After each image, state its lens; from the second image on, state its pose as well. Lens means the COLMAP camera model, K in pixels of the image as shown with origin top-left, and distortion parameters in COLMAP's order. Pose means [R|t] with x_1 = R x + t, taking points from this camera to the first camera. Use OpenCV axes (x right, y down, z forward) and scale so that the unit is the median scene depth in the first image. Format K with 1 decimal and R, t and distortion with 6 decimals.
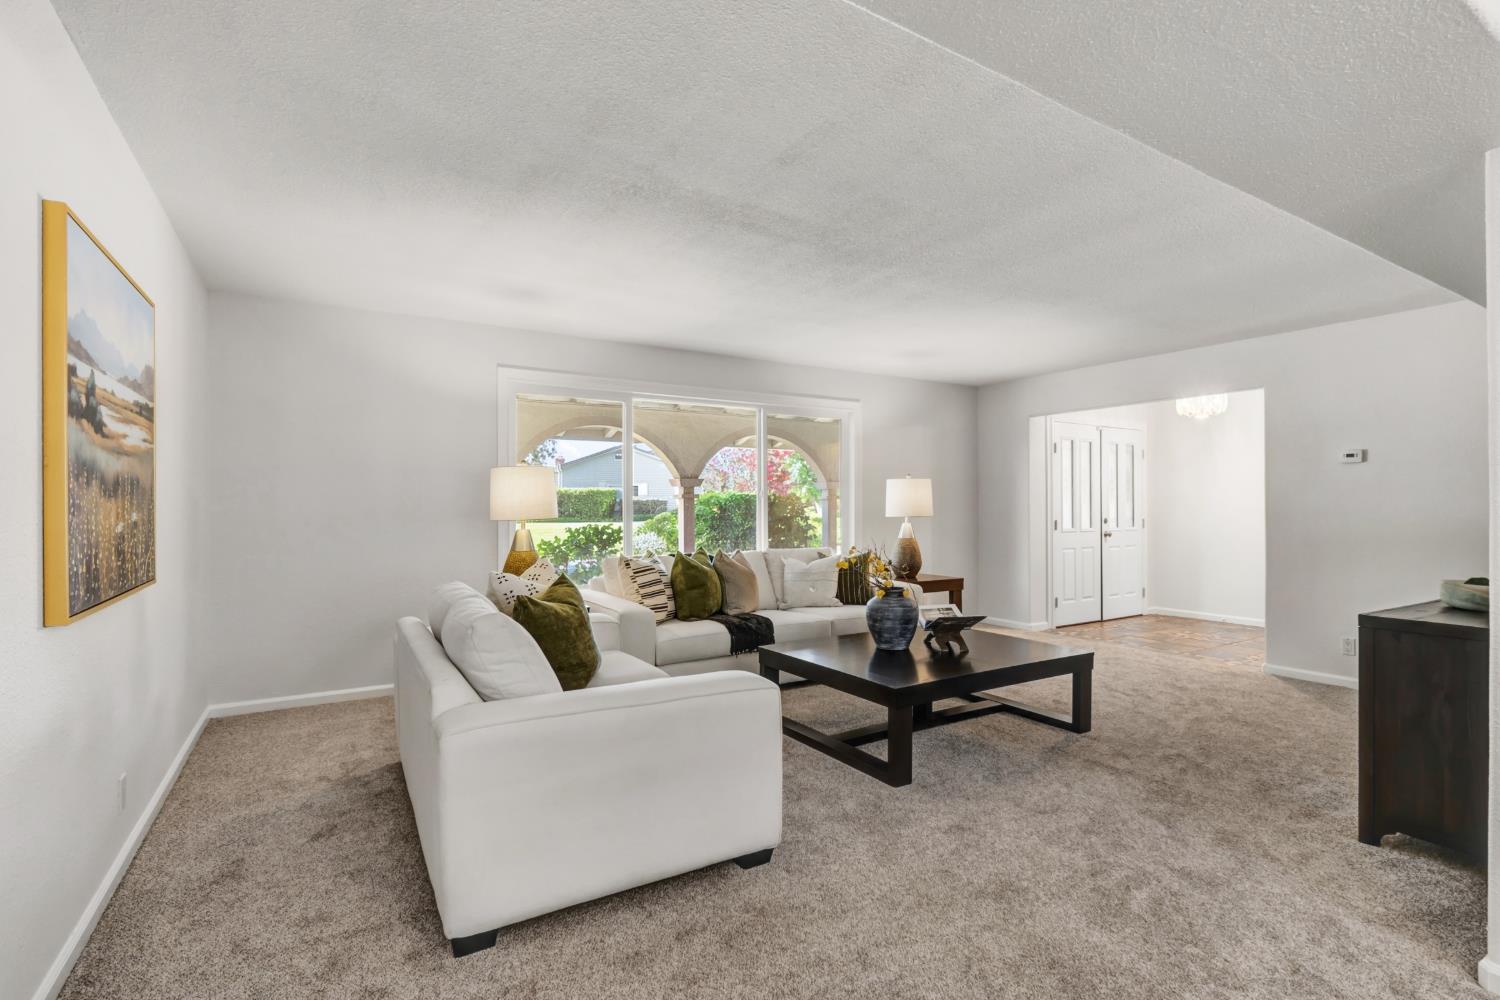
lens RADIAL K [[721.9, 0, 750.0], [0, 721.9, 500.0], [0, 0, 1]] dist [-0.010834, -0.000624]
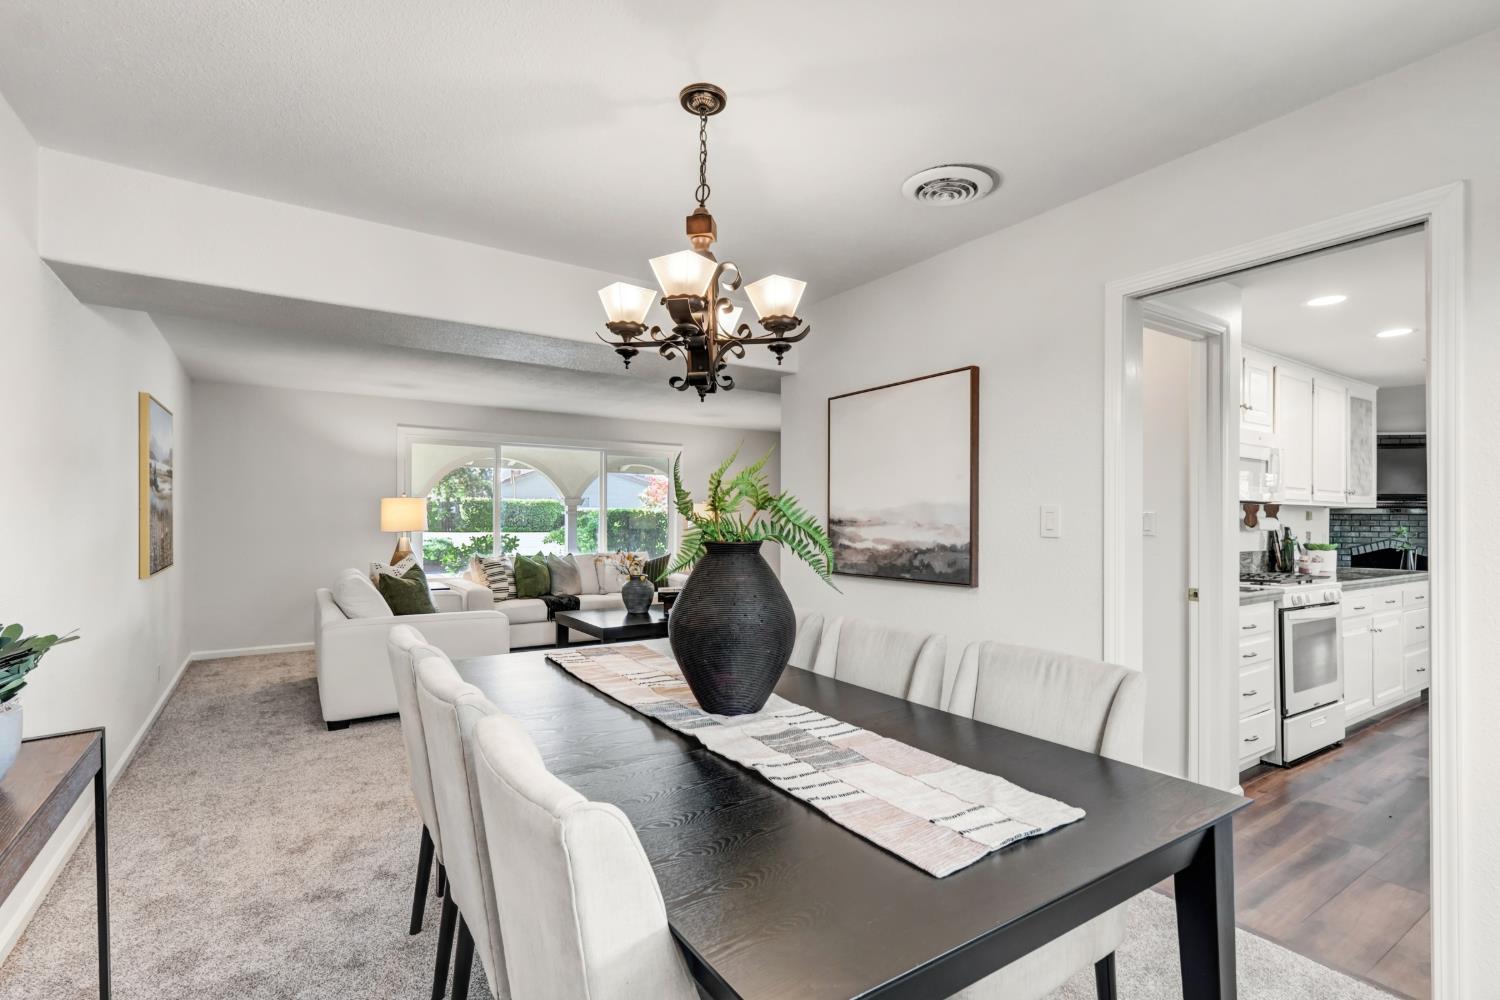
lens RADIAL K [[710.8, 0, 761.7], [0, 710.8, 514.0], [0, 0, 1]] dist [-0.000936, 0.000254]
pose [[0.997914, 0.008117, 0.064041, 0.358544], [-0.008391, 0.999957, 0.004010, -0.023659], [-0.064005, -0.004539, 0.997939, -0.587062]]
